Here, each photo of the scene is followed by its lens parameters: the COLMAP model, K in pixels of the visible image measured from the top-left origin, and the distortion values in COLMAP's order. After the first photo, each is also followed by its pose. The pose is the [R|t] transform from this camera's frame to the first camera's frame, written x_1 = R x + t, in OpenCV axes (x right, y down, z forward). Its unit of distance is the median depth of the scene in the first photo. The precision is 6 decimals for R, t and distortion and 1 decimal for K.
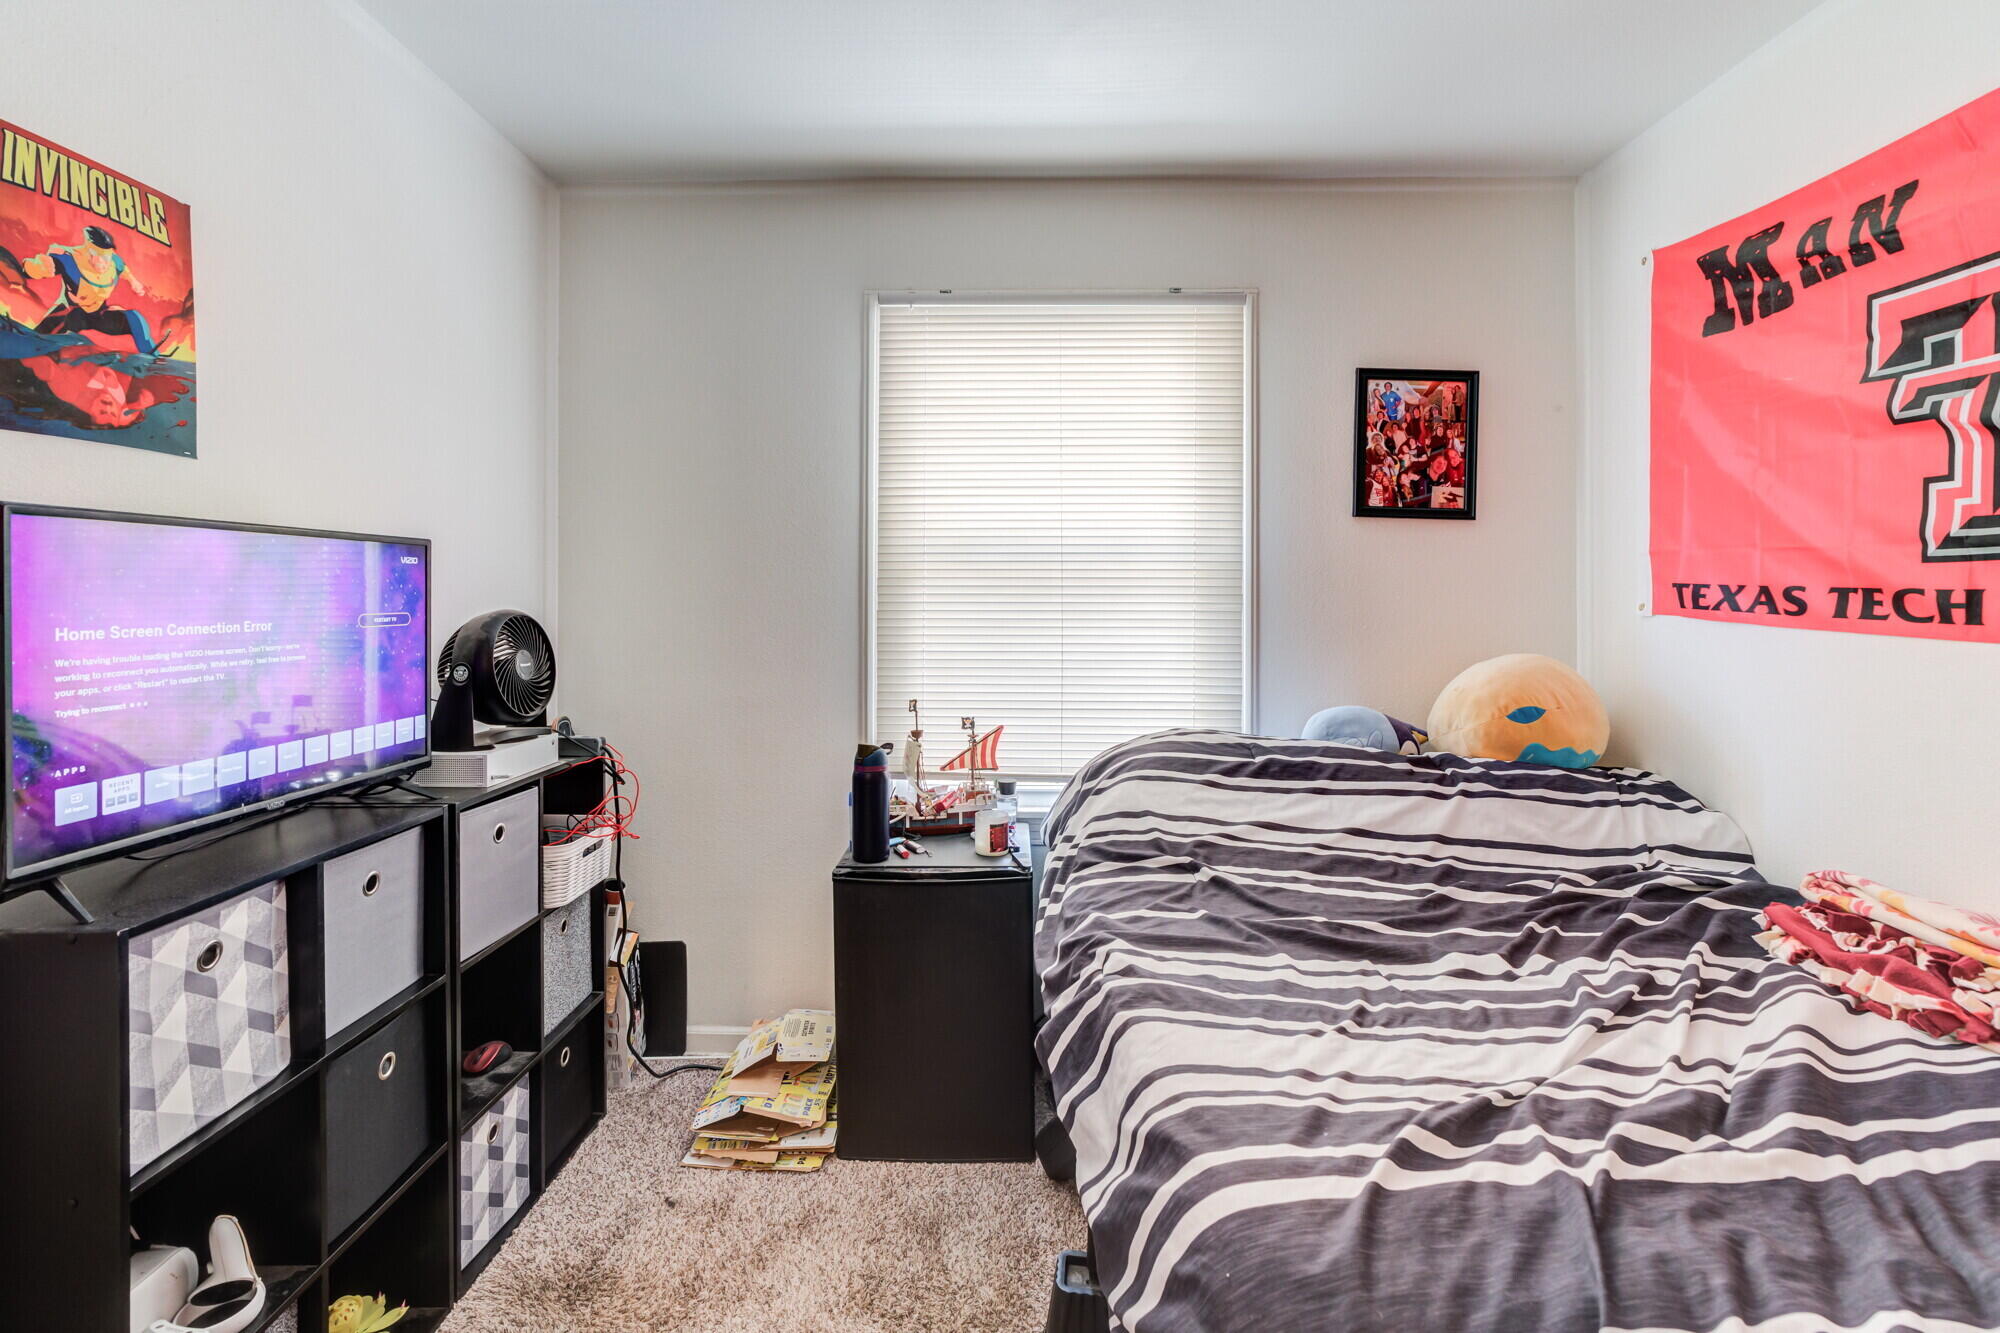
lens RADIAL K [[915.7, 0, 997.0], [0, 915.7, 600.1], [0, 0, 1]] dist [-0.011193, 0.011814]
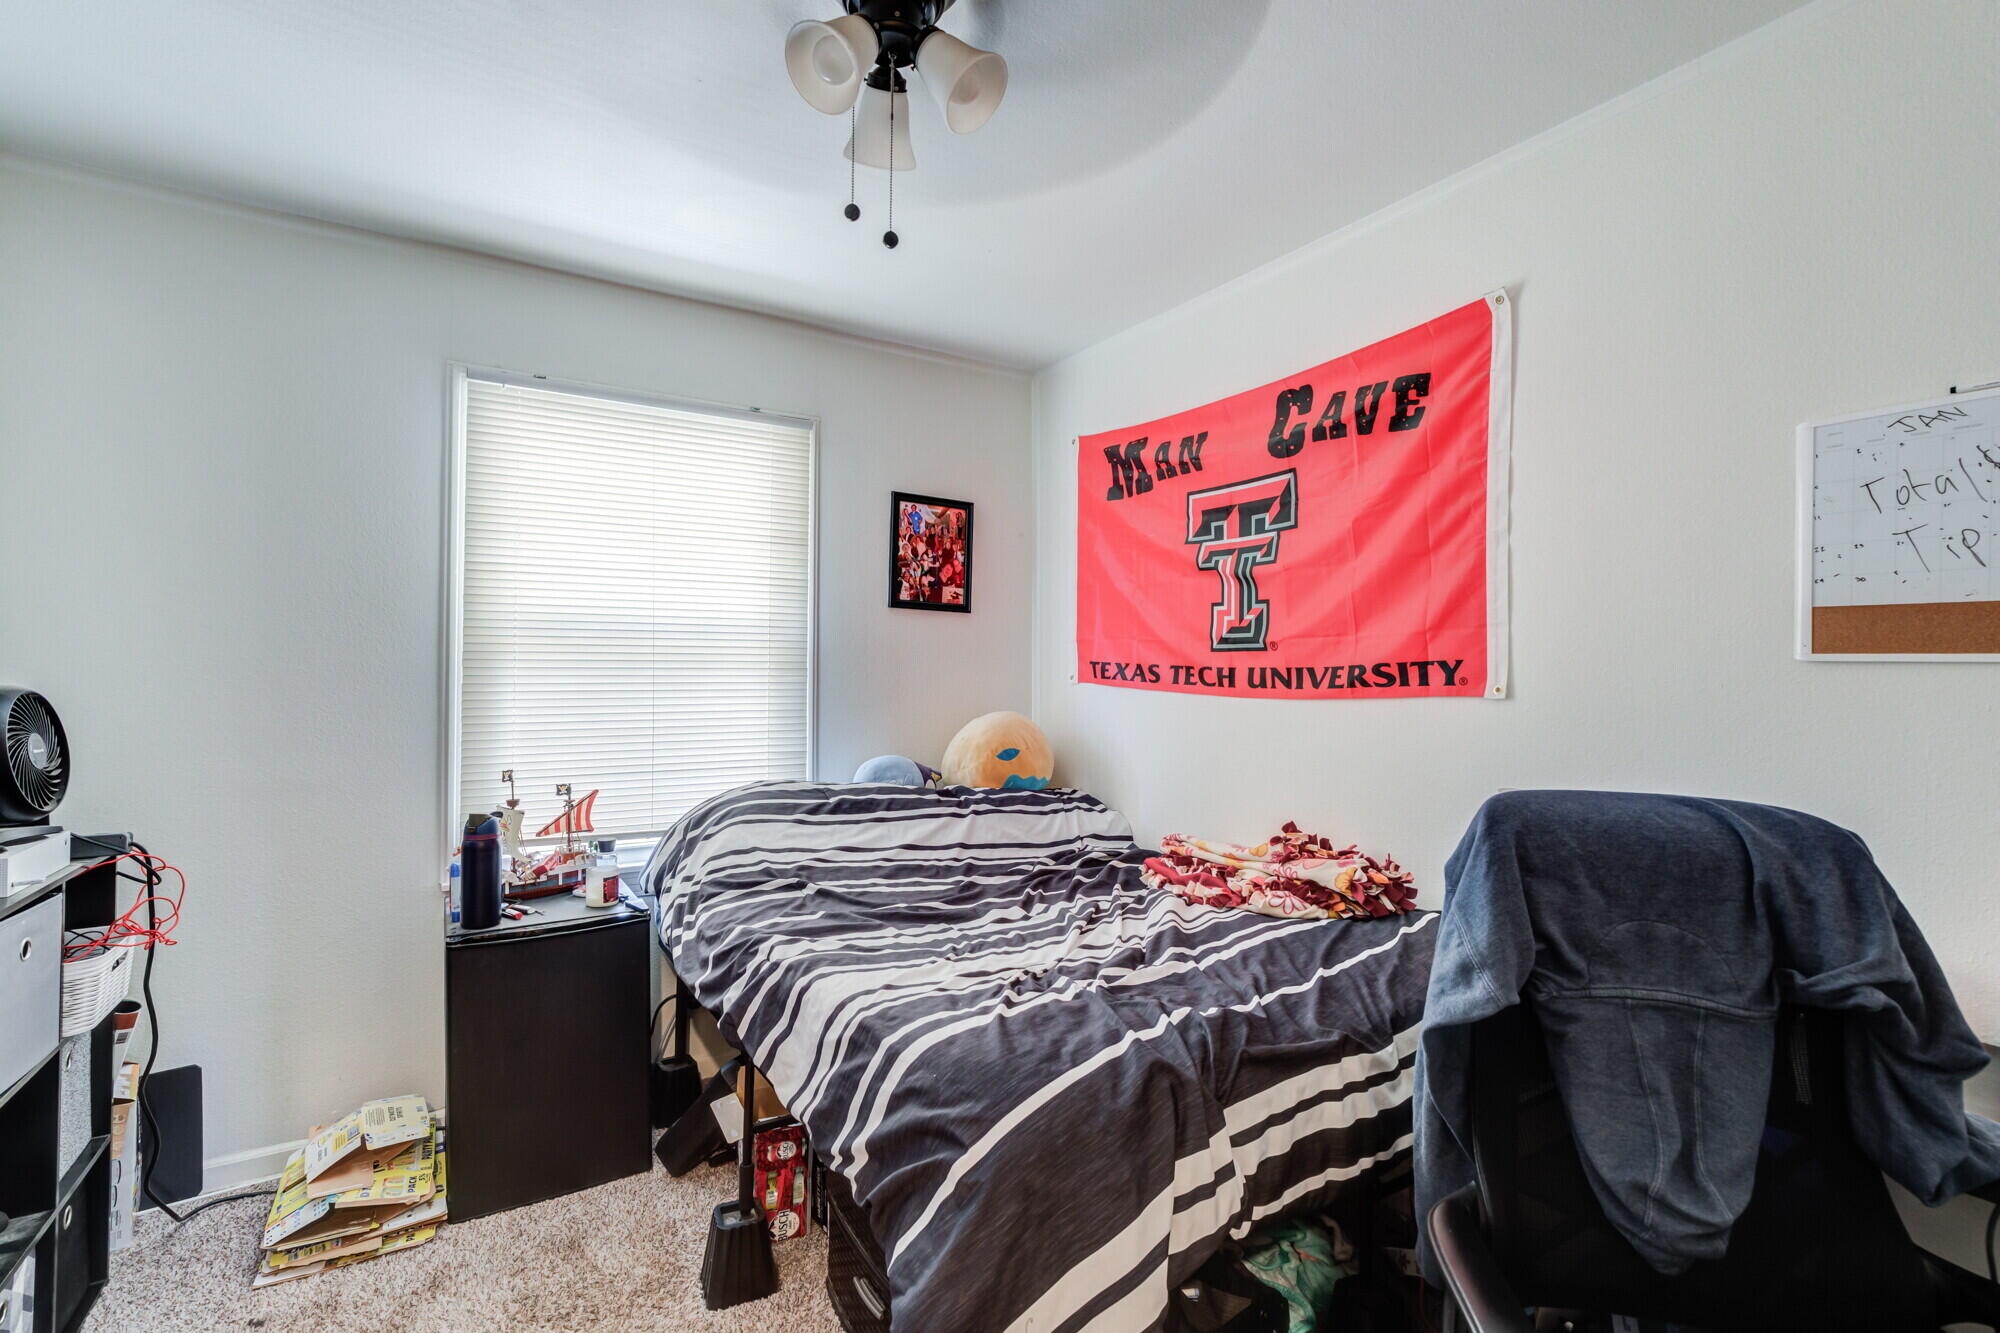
lens RADIAL K [[913.5, 0, 988.1], [0, 913.5, 667.7], [0, 0, 1]] dist [-0.011759, 0.014629]
pose [[0.840621, 0.002166, 0.541619, -0.230346], [-0.000066, 0.999992, -0.003898, -0.002585], [-0.541624, 0.003241, 0.840615, -0.183170]]
